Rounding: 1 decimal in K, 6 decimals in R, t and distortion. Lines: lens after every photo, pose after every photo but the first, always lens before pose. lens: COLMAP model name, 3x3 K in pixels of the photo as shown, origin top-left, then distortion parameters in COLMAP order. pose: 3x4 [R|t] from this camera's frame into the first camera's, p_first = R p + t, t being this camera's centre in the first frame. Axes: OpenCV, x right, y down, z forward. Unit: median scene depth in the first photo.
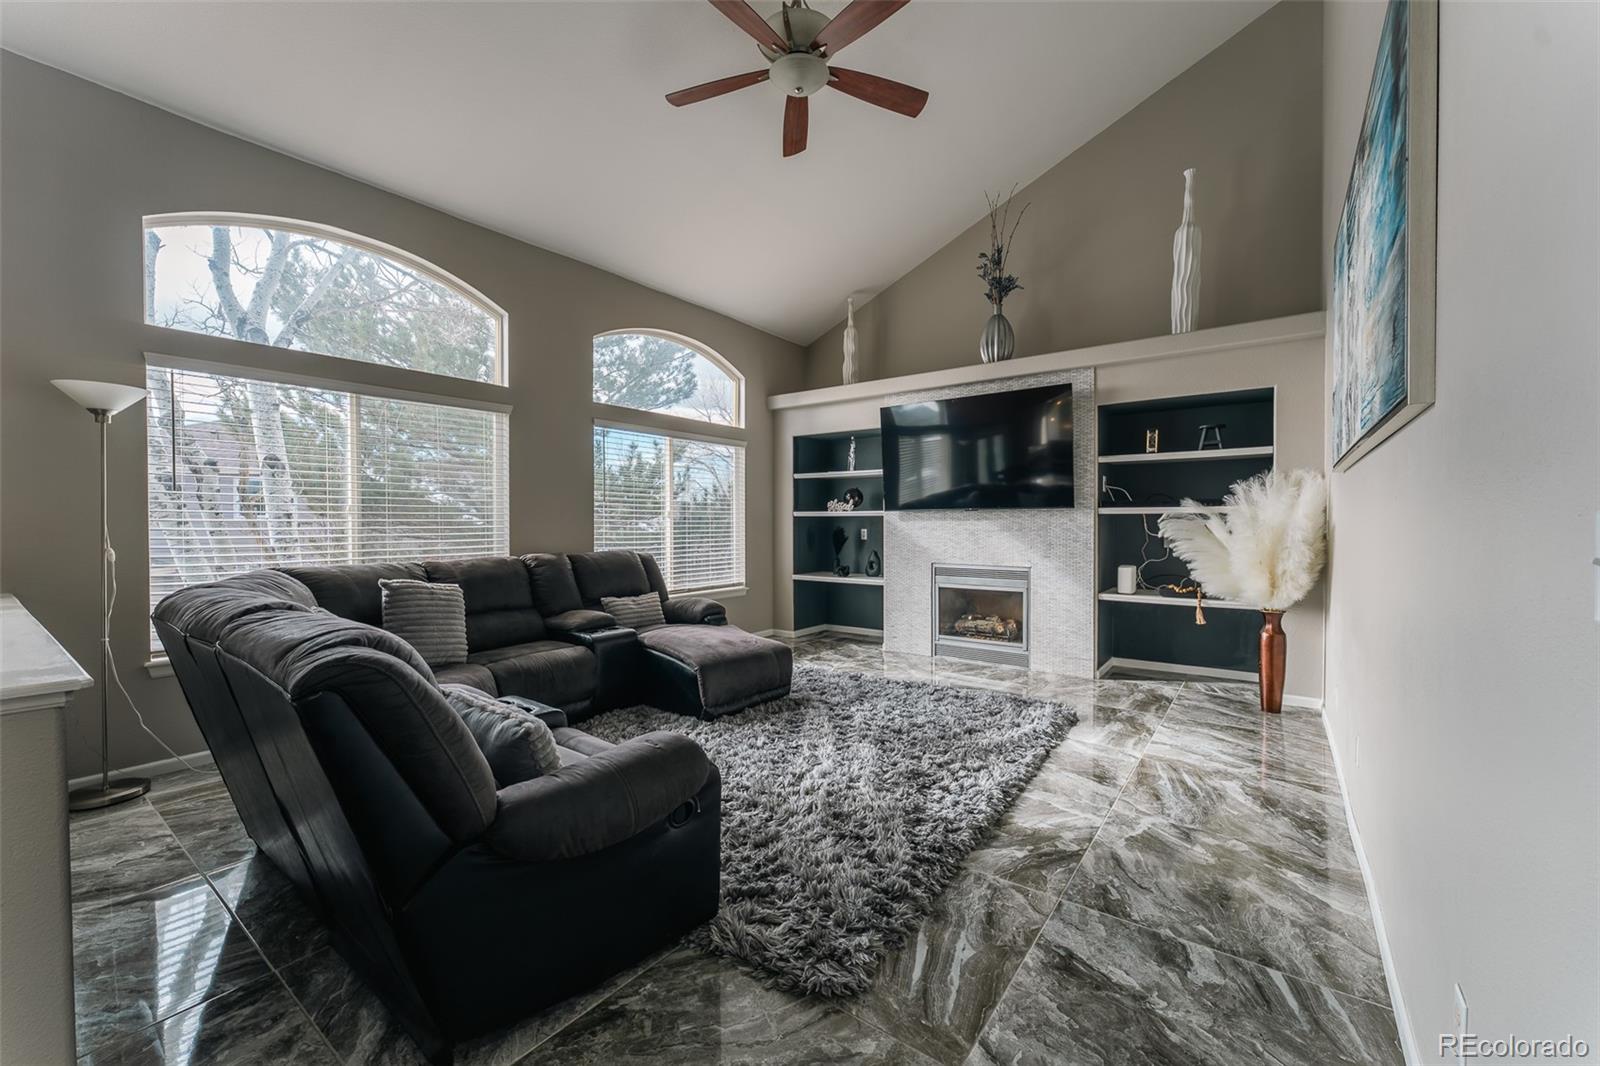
lens RADIAL K [[647.0, 0, 797.1], [0, 647.0, 532.3], [0, 0, 1]] dist [-0.001105, 0.000117]
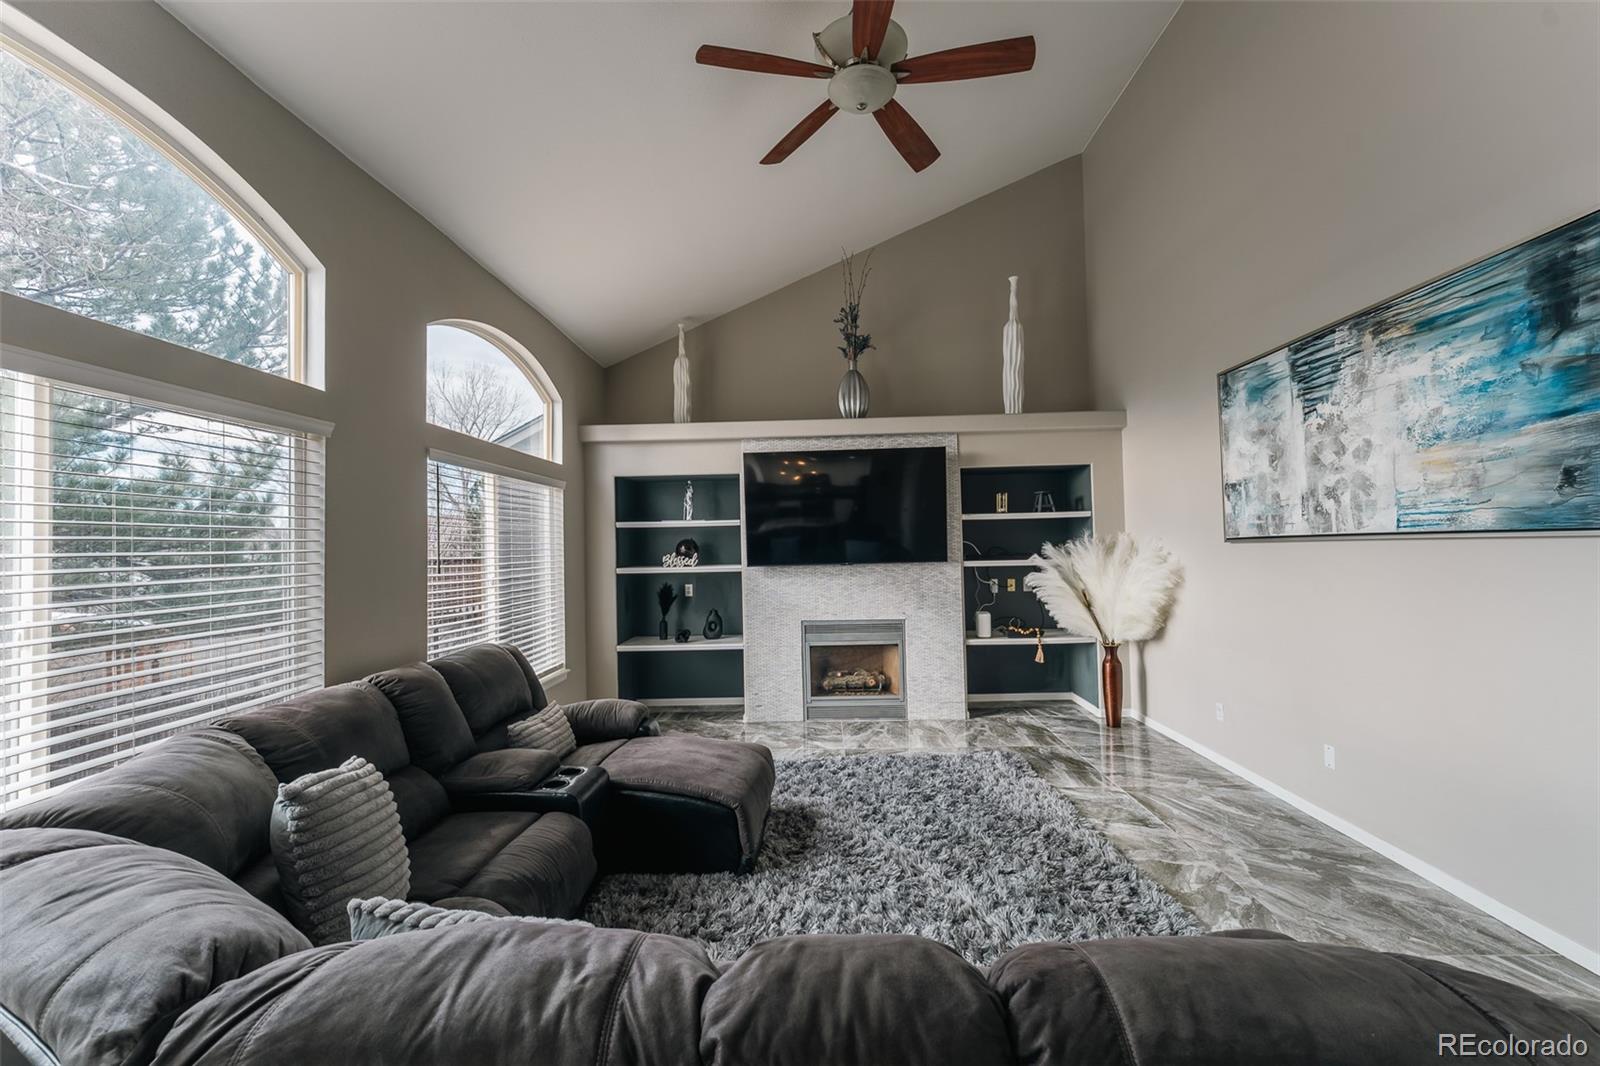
lens RADIAL K [[659.8, 0, 800.0], [0, 659.8, 533.0], [0, 0, 1]] dist [-0.000861, -0.000161]
pose [[0.817543, -0.006060, 0.575835, -0.399948], [0.030005, 0.999035, -0.032087, -0.057366], [-0.575085, 0.043510, 0.816936, 0.240344]]
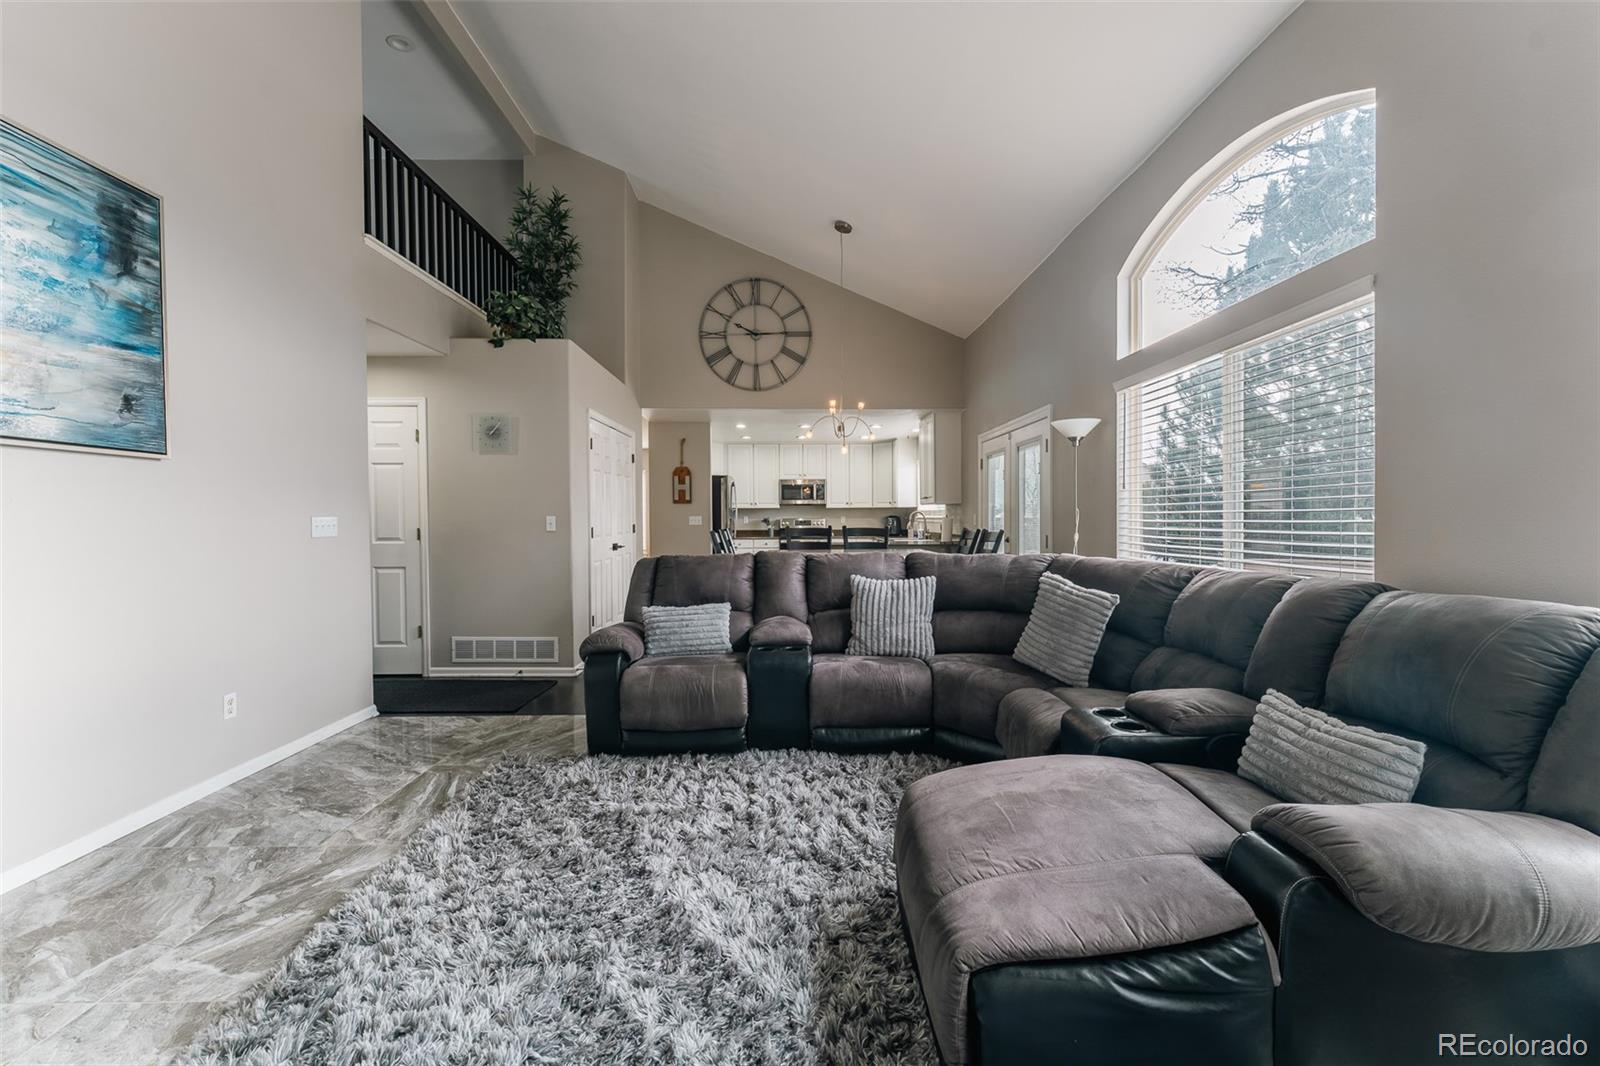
lens RADIAL K [[665.6, 0, 803.0], [0, 665.6, 529.2], [0, 0, 1]] dist [0.000507, -0.000072]
pose [[-0.781884, 0.015301, -0.623236, 0.194304], [-0.004182, 0.999548, 0.029786, -0.014926], [0.623410, 0.025896, -0.781466, 1.028301]]
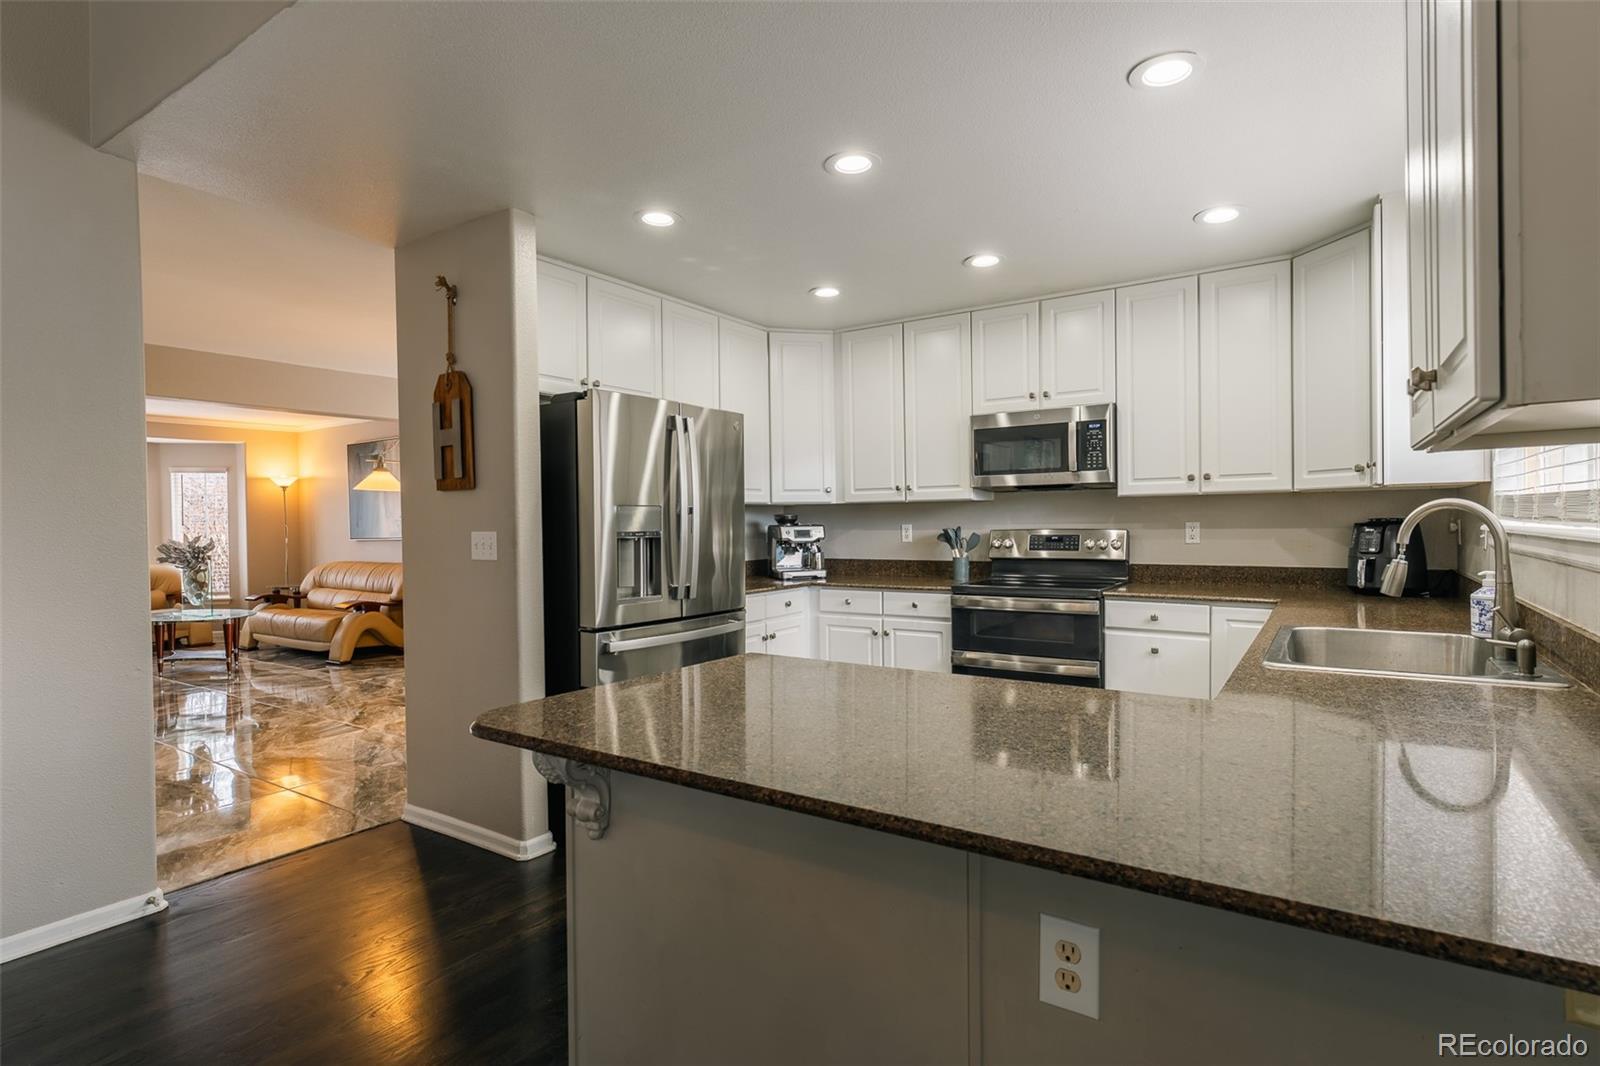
lens RADIAL K [[802.0, 0, 800.0], [0, 802.0, 533.0], [0, 0, 1]] dist [0.001515, 0.000154]
pose [[-0.998604, 0.014783, -0.050711, -0.894964], [0.013349, 0.999504, 0.028512, -0.009053], [0.051107, 0.027795, -0.998306, 0.138591]]
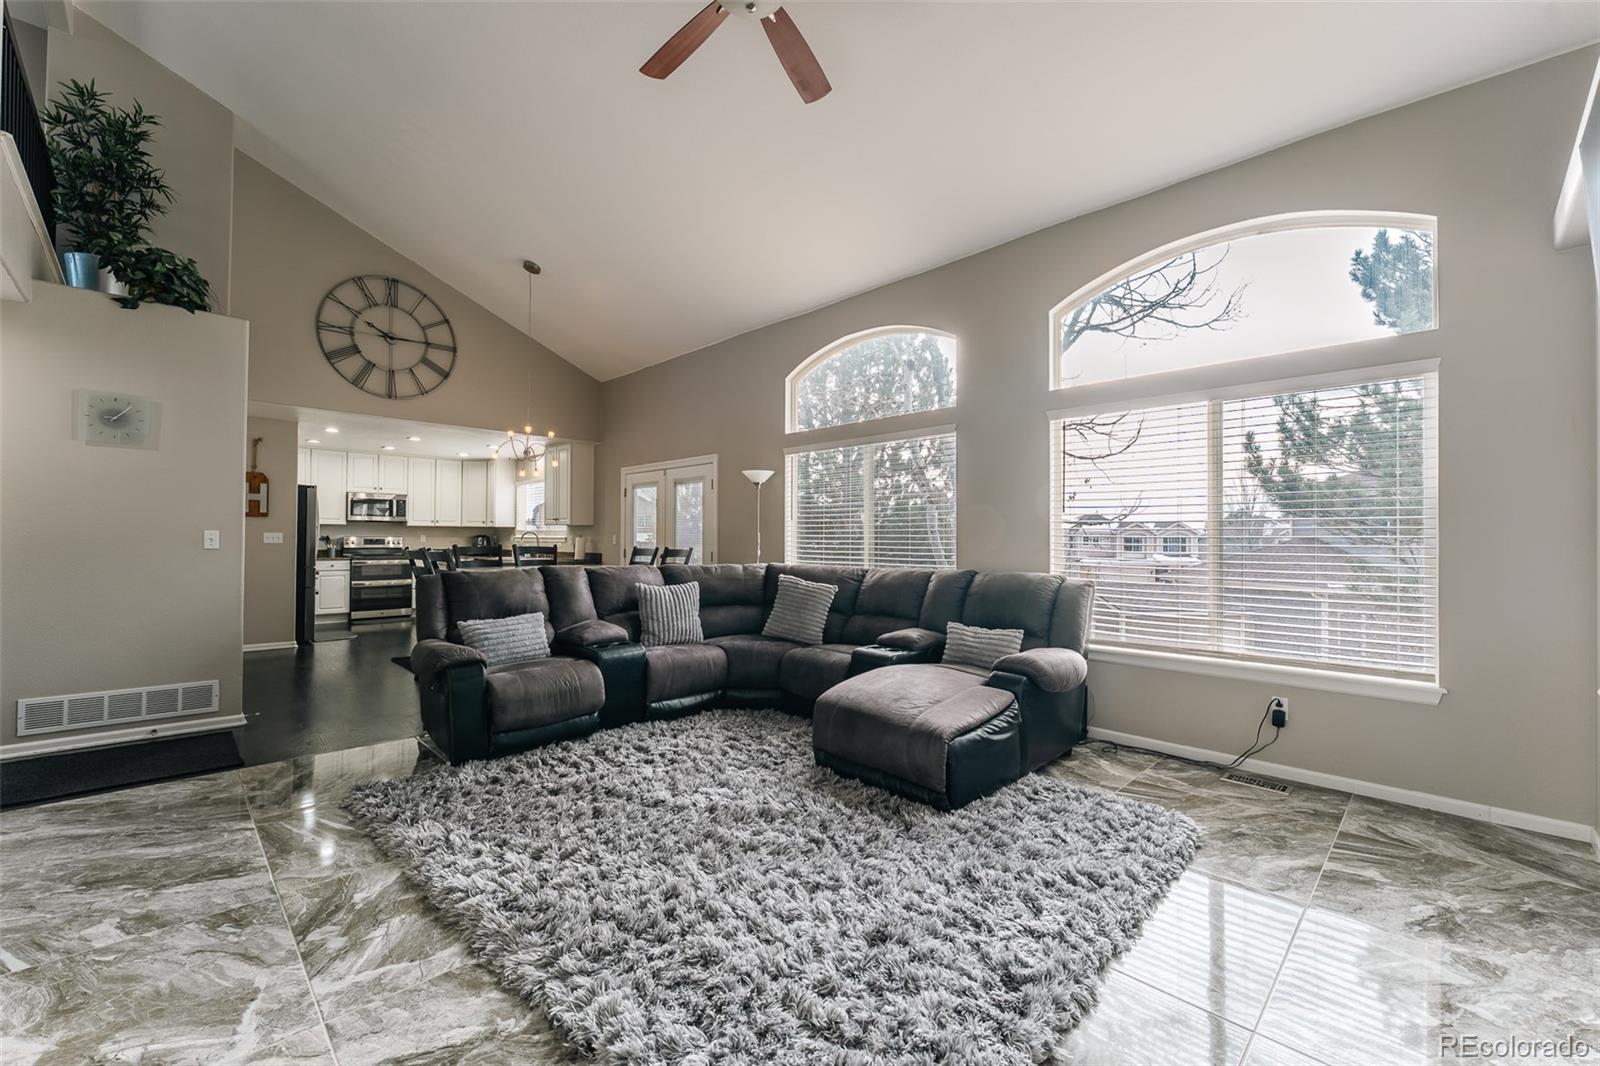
lens RADIAL K [[647.0, 0, 797.1], [0, 647.0, 532.3], [0, 0, 1]] dist [-0.001105, 0.000117]
pose [[-0.147976, -0.010468, -0.988936, 0.551099], [-0.021078, 0.999750, -0.007428, -0.009915], [0.988766, 0.019746, -0.148159, 0.824413]]
